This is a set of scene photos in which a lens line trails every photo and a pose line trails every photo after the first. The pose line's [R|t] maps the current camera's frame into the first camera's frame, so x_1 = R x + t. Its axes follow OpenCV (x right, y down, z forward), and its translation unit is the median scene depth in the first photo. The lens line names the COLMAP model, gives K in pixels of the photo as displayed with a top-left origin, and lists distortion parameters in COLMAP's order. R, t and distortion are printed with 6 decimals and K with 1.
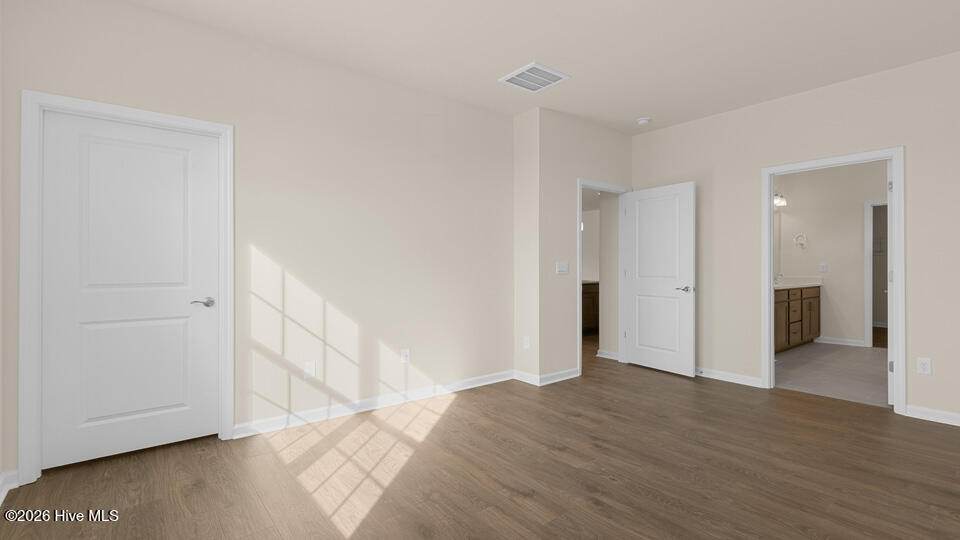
lens RADIAL K [[431.8, 0, 481.1], [0, 431.8, 262.7], [0, 0, 1]] dist [0.000988, 0.000322]
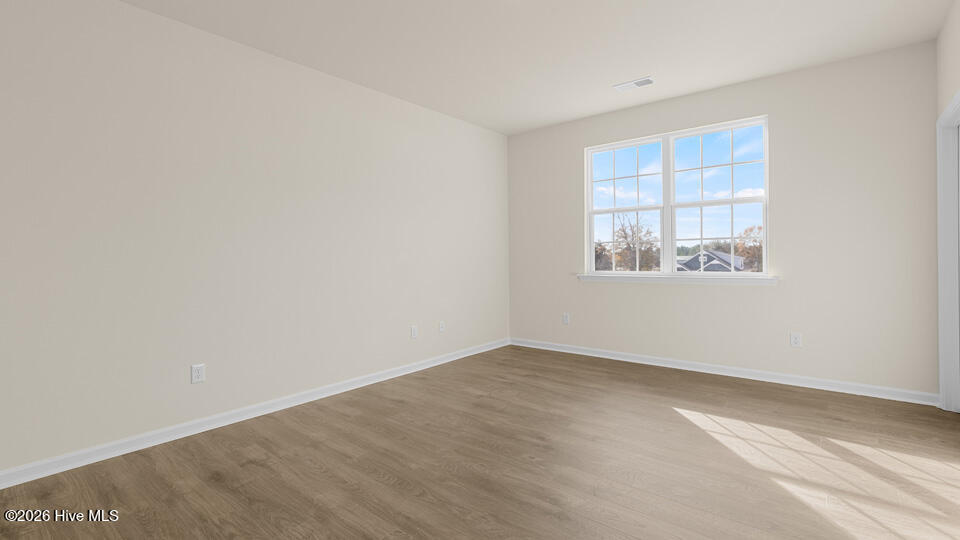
lens RADIAL K [[431.8, 0, 481.1], [0, 431.8, 262.7], [0, 0, 1]] dist [0.000988, 0.000322]
pose [[-0.976421, 0.019777, -0.214966, 0.561969], [0.018603, 0.999799, 0.007481, 0.014802], [0.215071, 0.003305, -0.976593, 1.750658]]
